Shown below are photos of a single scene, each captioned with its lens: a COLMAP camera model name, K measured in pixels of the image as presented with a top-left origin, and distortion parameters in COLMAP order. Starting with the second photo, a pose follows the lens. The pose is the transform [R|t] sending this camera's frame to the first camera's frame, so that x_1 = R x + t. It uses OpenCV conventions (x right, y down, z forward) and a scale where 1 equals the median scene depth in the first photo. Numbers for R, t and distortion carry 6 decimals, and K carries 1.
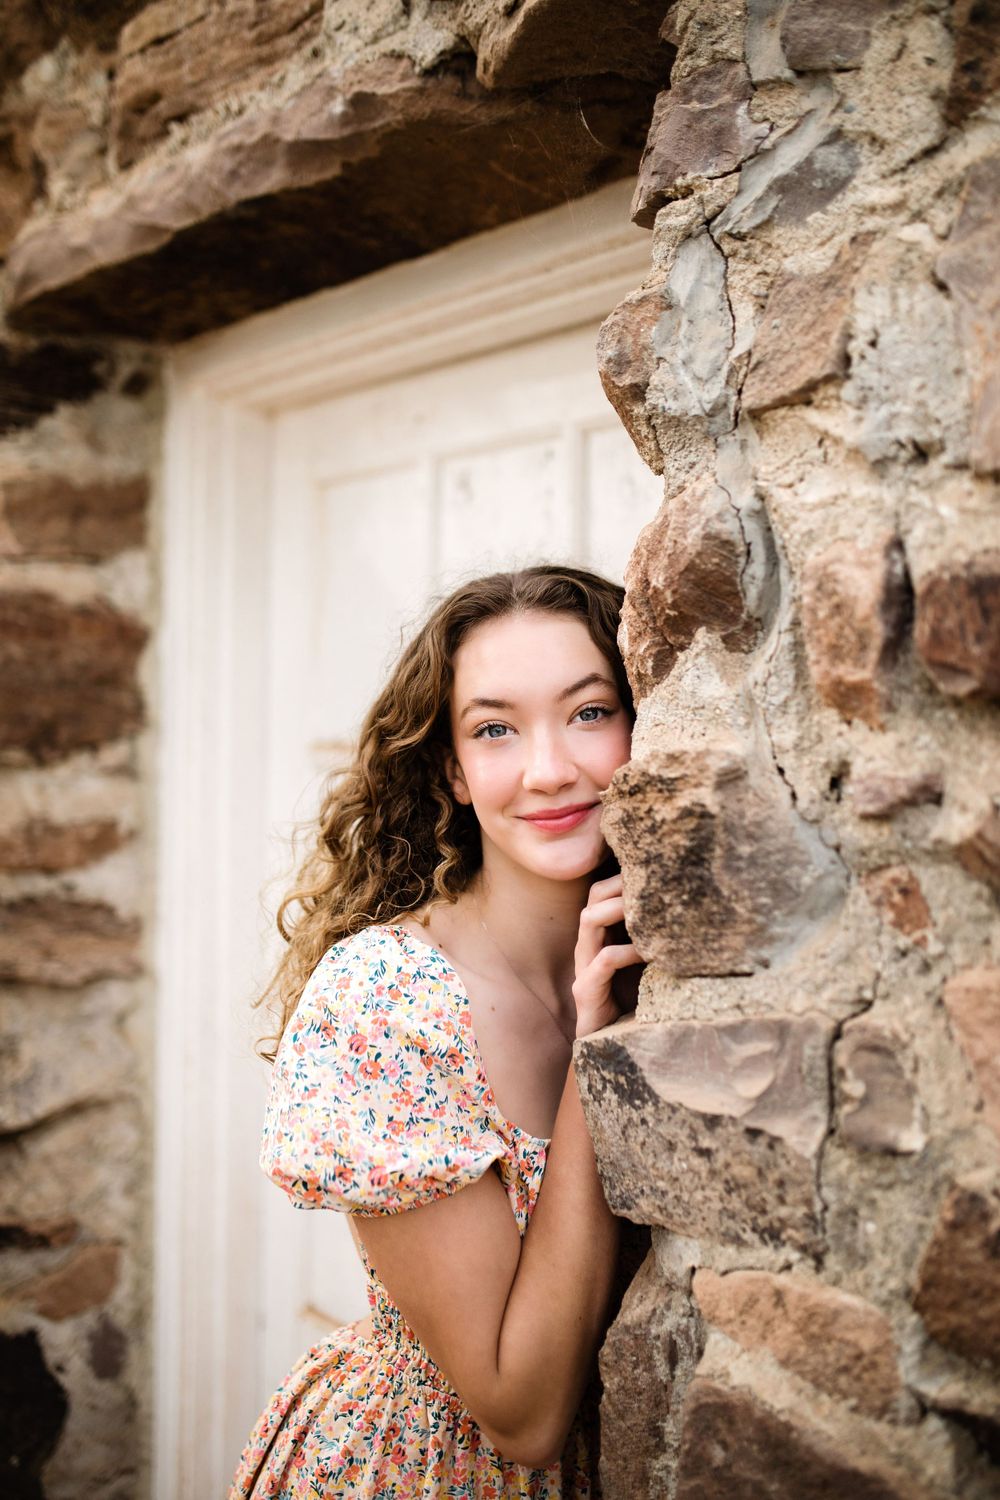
lens RADIAL K [[1442.3, 0, 501.0], [0, 1442.3, 755.9], [0, 0, 1]] dist [-0.036246, 0.000000]
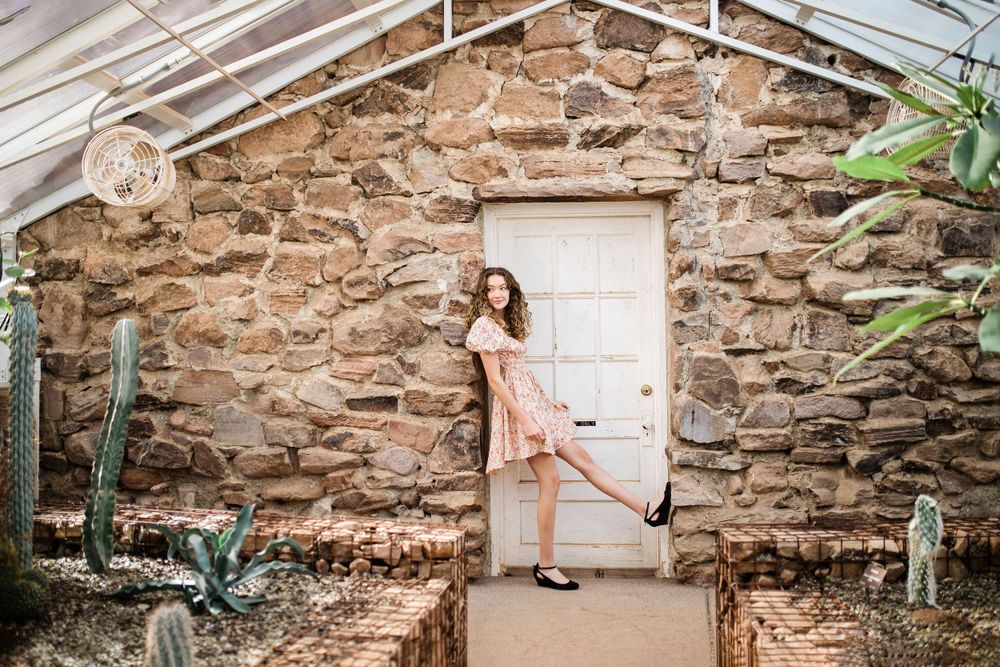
lens RADIAL K [[961.5, 0, 526.9], [0, 961.5, 336.1], [0, 0, 1]] dist [-0.036246, 0.000000]
pose [[0.730154, -0.012751, 0.683163, -4.766076], [0.034015, 0.999264, -0.017704, 0.390922], [-0.682435, 0.036165, 0.730051, -2.675267]]
